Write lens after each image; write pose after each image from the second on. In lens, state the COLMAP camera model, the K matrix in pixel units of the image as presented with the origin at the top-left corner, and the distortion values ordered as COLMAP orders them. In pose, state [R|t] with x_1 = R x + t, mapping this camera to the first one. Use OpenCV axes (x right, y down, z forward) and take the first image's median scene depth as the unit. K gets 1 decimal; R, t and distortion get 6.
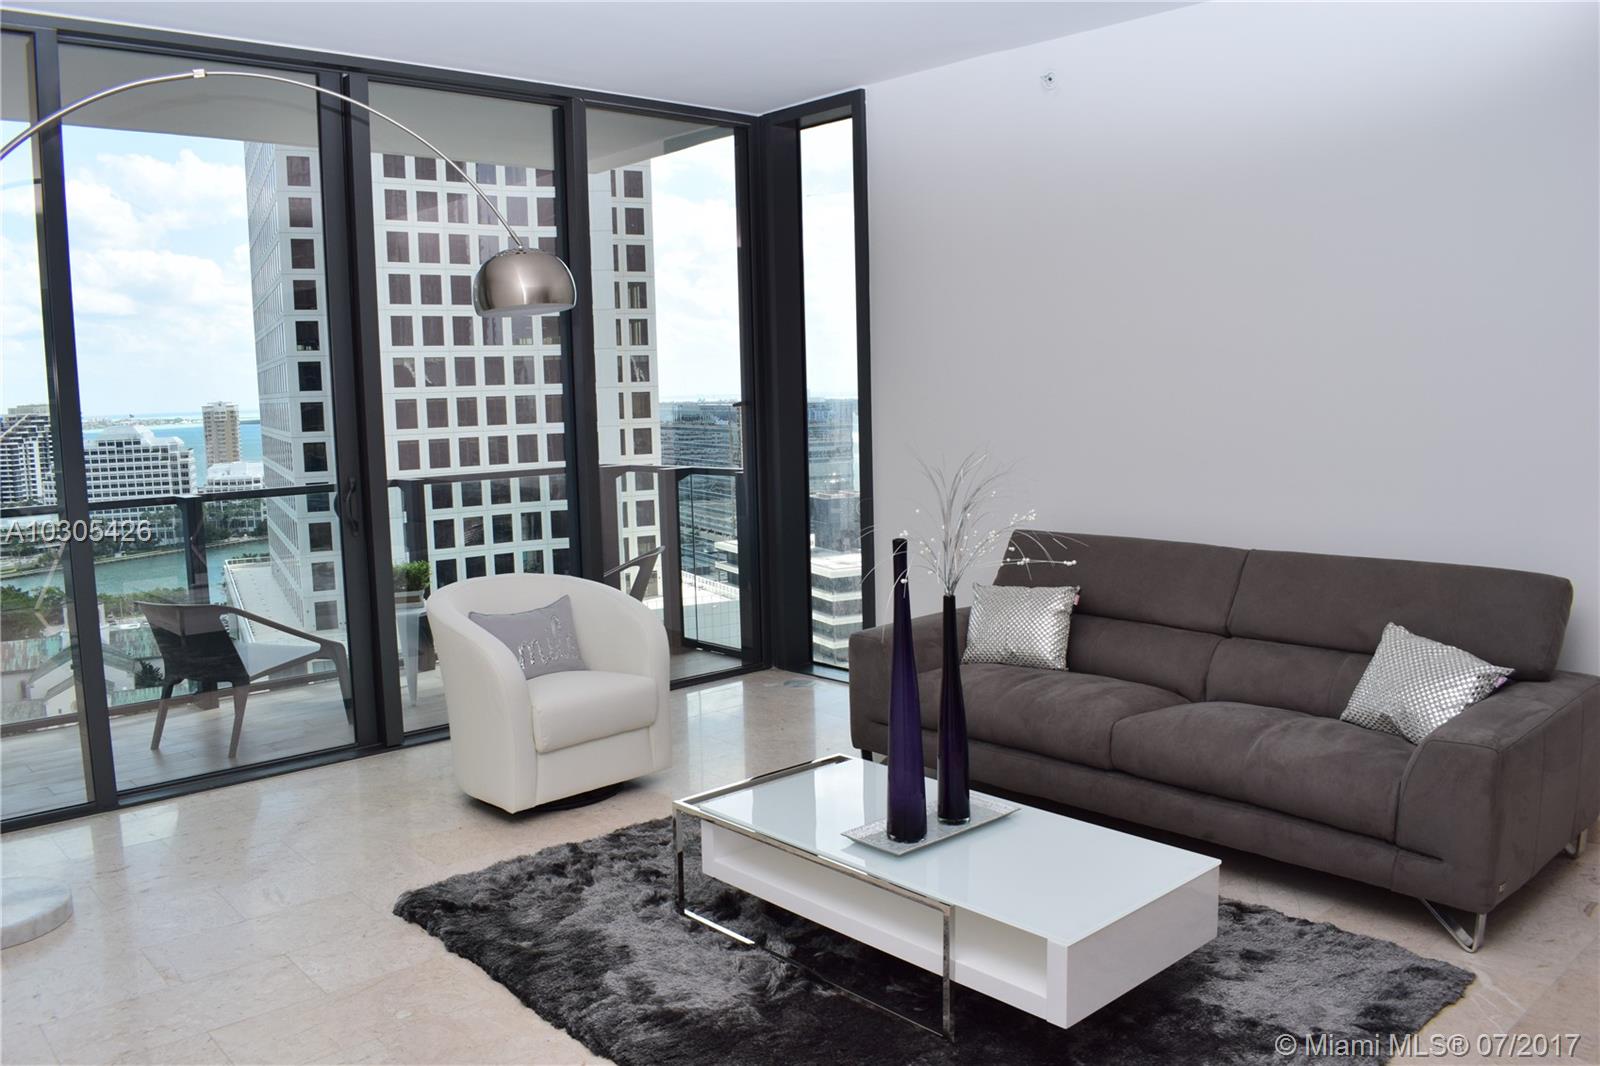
lens RADIAL K [[1260.0, 0, 804.3], [0, 1260.0, 536.8], [0, 0, 1]] dist [-0.092222, 0.015738]
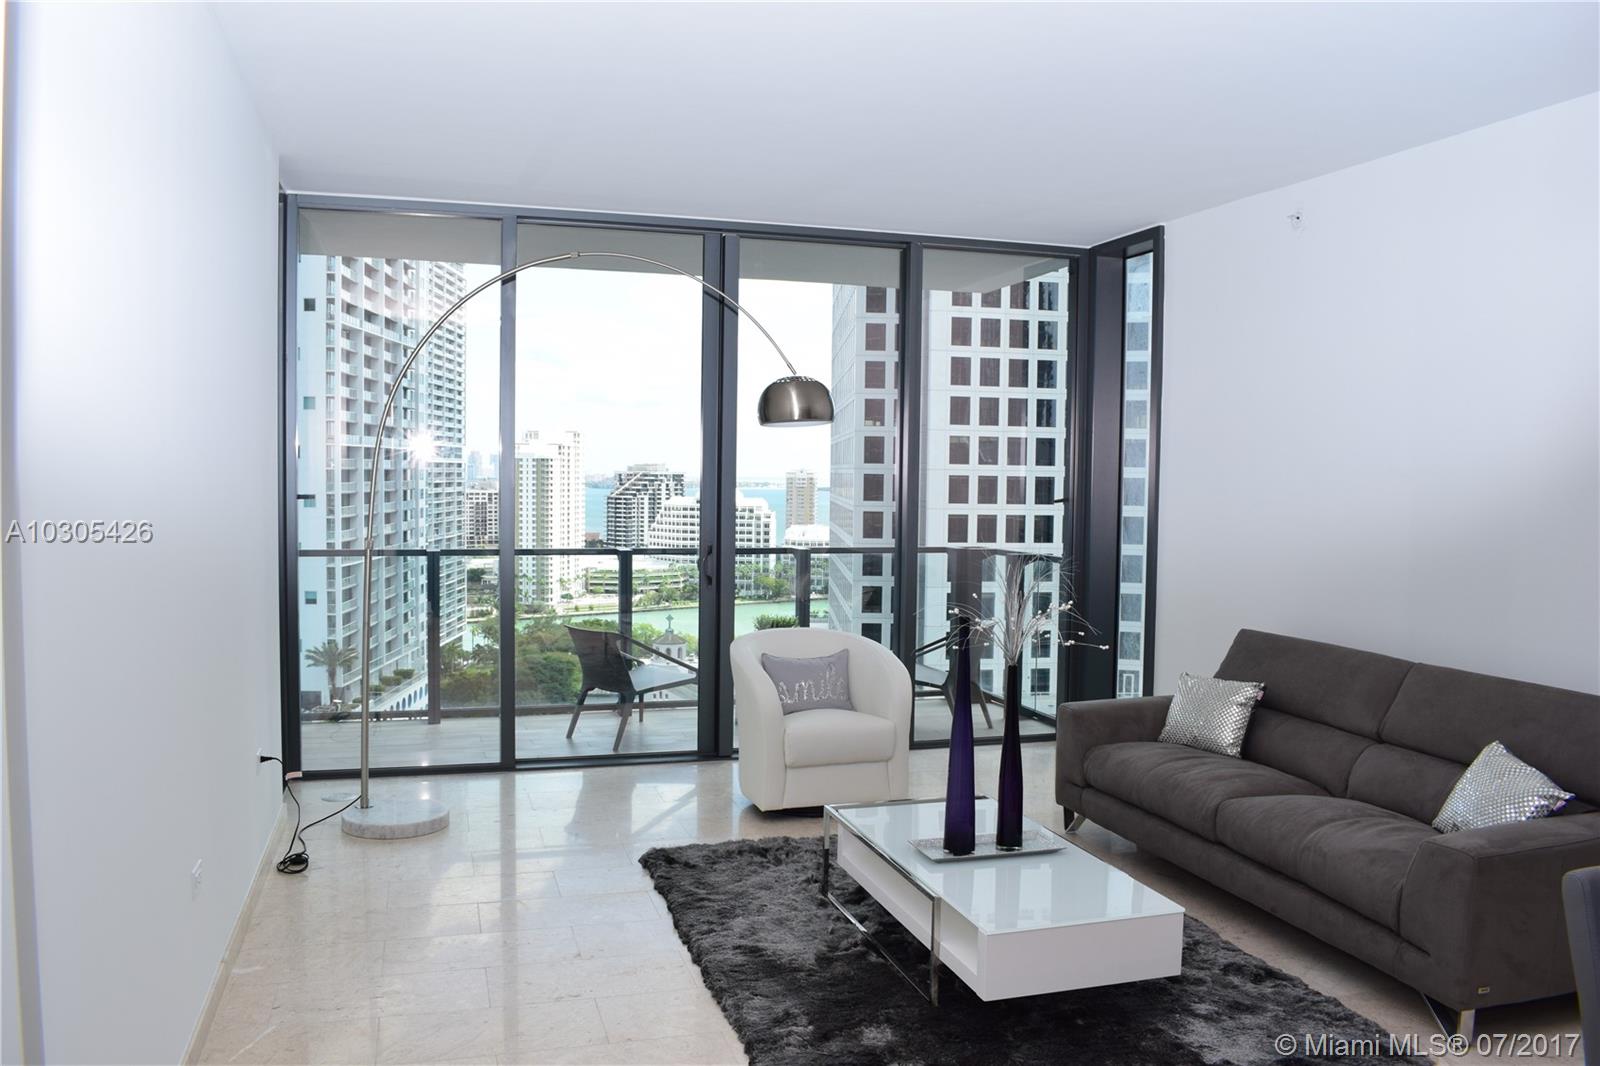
lens RADIAL K [[1260.0, 0, 804.3], [0, 1260.0, 536.8], [0, 0, 1]] dist [-0.092222, 0.015738]
pose [[0.903667, 0.058578, -0.424212, 0.305796], [-0.085552, 0.995326, -0.044805, -0.004663], [0.419604, 0.076781, 0.904454, -0.153767]]
